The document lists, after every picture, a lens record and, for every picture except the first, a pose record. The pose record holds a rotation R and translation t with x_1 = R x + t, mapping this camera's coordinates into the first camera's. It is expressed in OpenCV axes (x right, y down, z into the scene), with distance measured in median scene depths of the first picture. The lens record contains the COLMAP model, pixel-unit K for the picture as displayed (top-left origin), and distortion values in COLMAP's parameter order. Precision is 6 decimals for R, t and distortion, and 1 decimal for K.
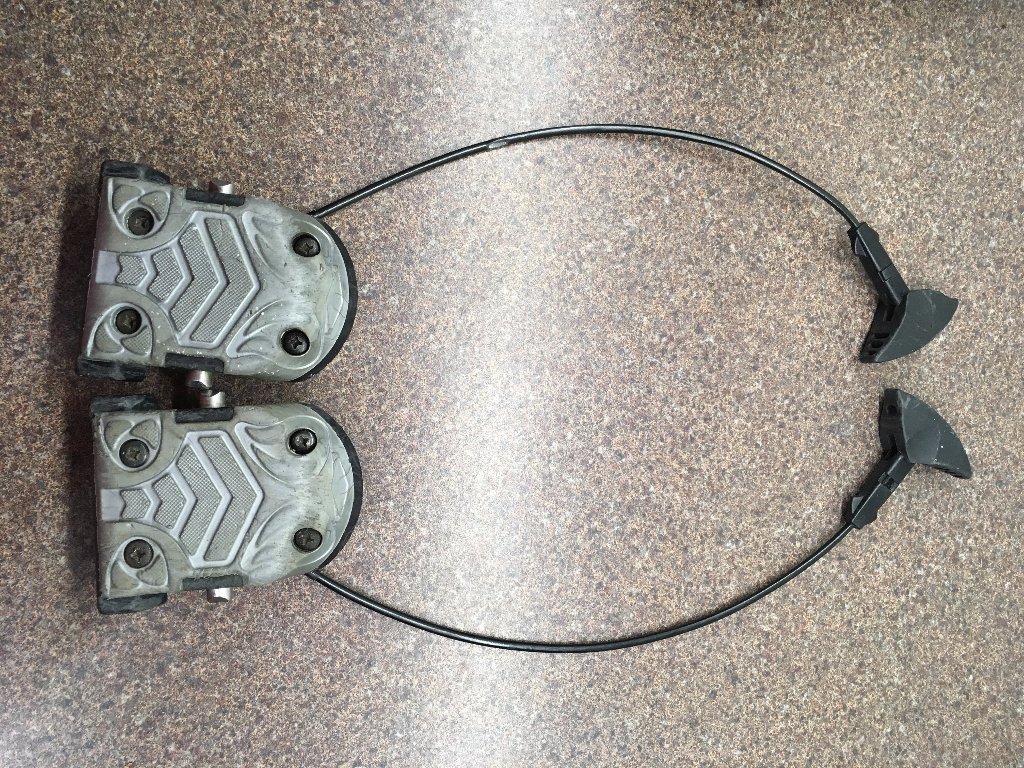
lens RADIAL K [[858.5, 0, 512.0], [0, 858.5, 384.0], [0, 0, 1]] dist [0.060524, -0.097481]
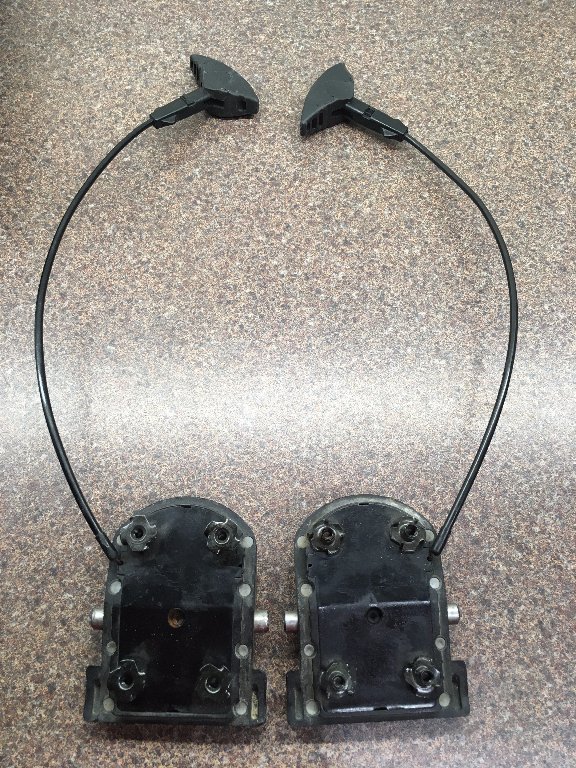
lens RADIAL K [[643.9, 0, 288.0], [0, 643.9, 384.0], [0, 0, 1]] dist [0.060524, -0.097481]
pose [[-0.069037, -0.991366, 0.111481, -0.223353], [0.996577, -0.063438, 0.053016, 0.015289], [-0.045486, 0.114759, 0.992351, 0.037011]]
